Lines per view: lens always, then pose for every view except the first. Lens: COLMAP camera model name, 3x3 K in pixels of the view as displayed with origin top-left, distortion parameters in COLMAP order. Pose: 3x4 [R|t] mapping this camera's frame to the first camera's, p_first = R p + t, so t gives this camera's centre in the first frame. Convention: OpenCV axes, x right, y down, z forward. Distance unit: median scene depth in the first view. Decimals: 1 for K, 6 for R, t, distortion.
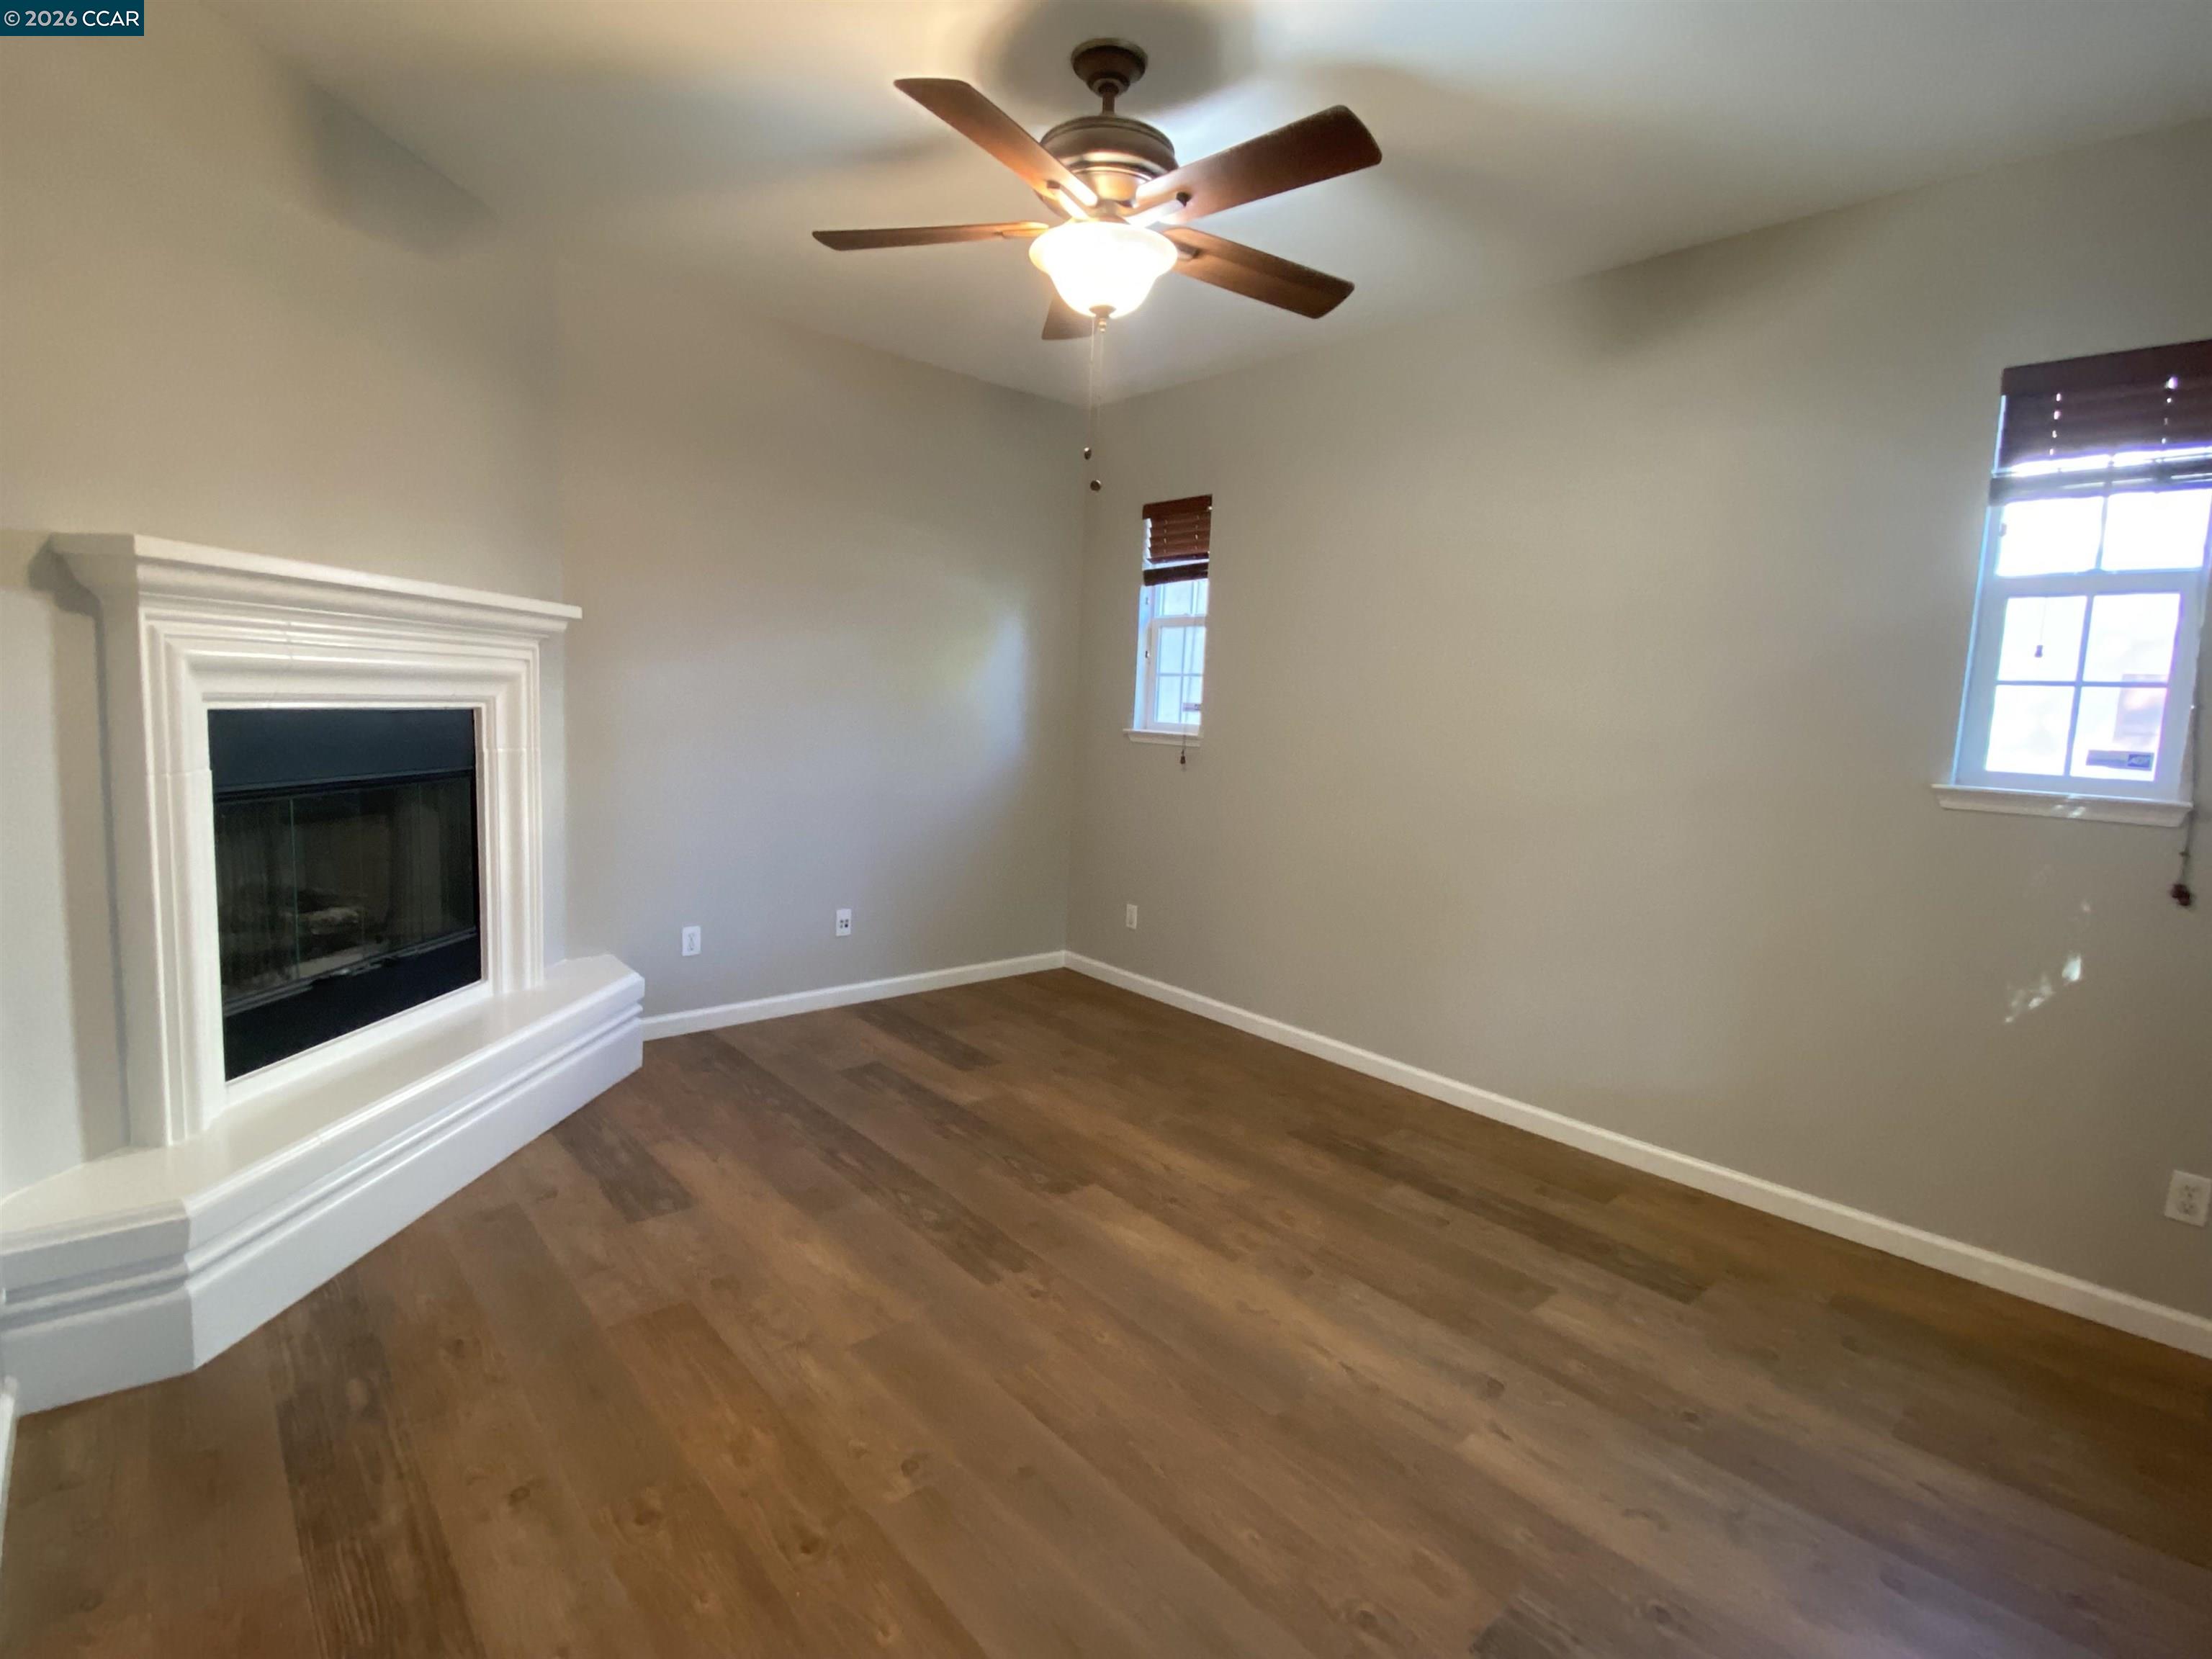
lens RADIAL K [[1059.6, 0, 1106.0], [0, 1059.6, 829.5], [0, 0, 1]] dist [0.001556, -0.036370]
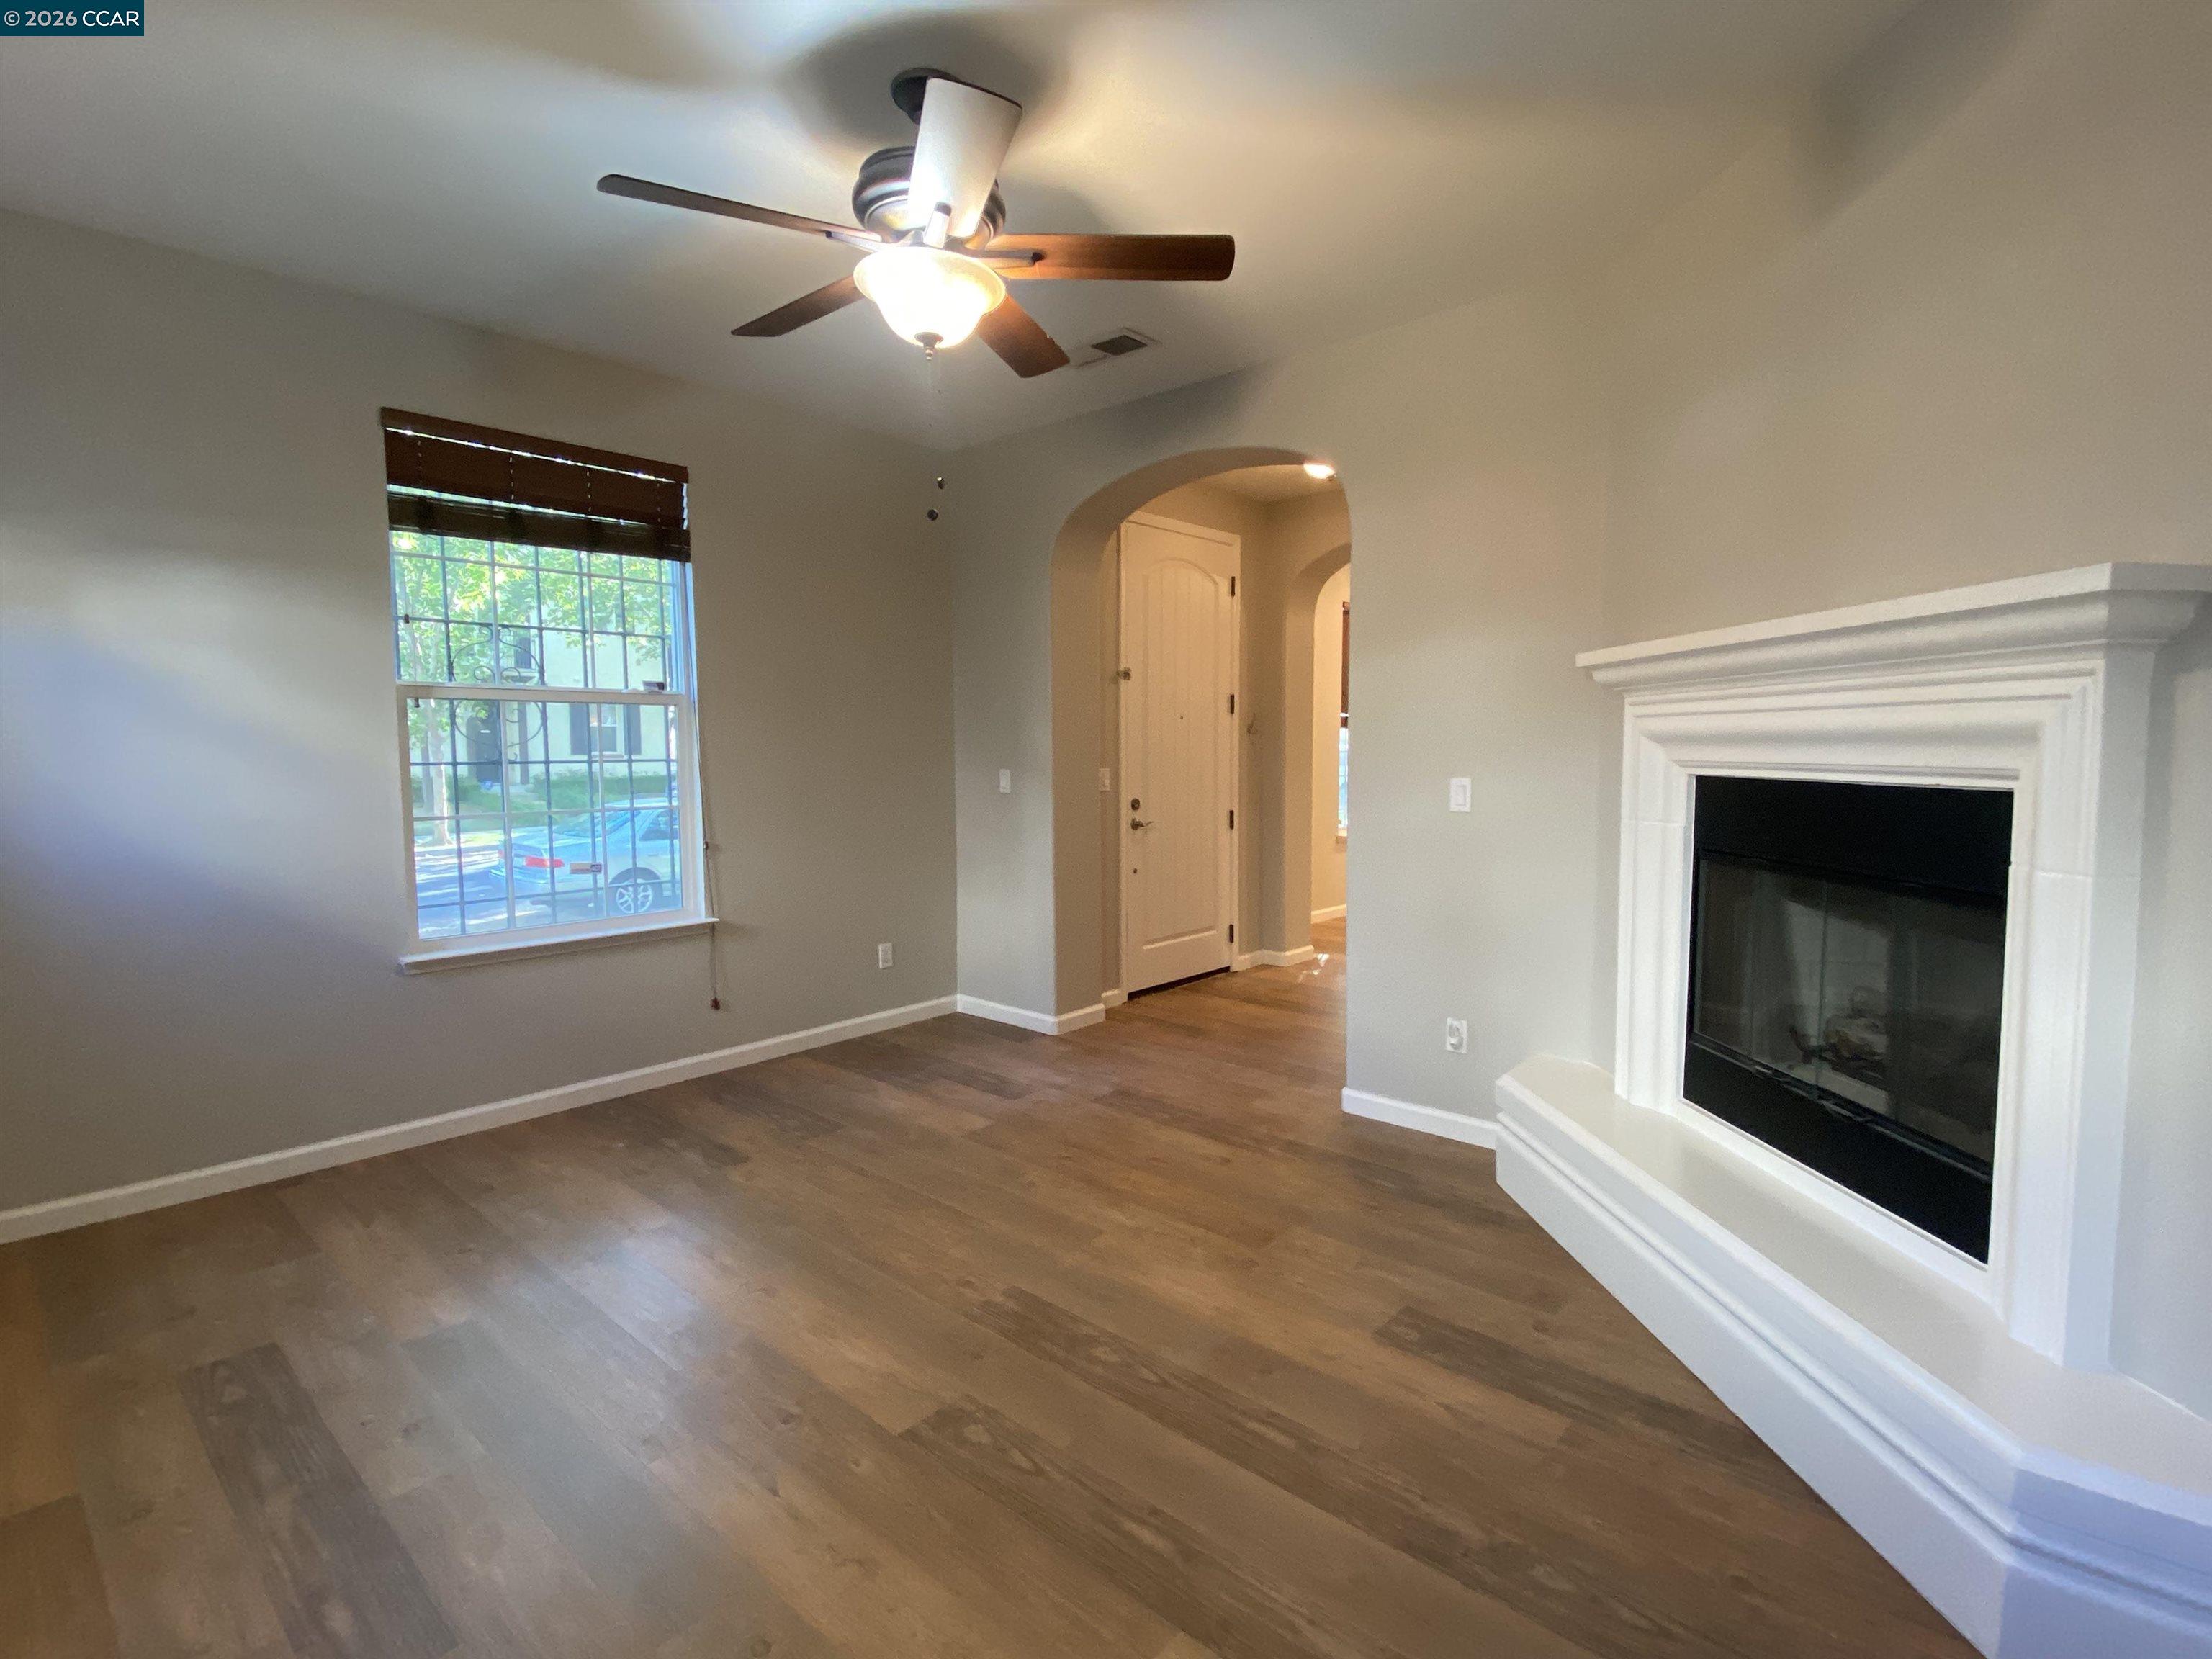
lens RADIAL K [[1059.6, 0, 1106.0], [0, 1059.6, 829.5], [0, 0, 1]] dist [0.001556, -0.036370]
pose [[-0.992005, -0.037116, -0.120617, -0.054112], [-0.059200, 0.980949, 0.185028, -0.203503], [0.111451, 0.190689, -0.975303, 1.809352]]
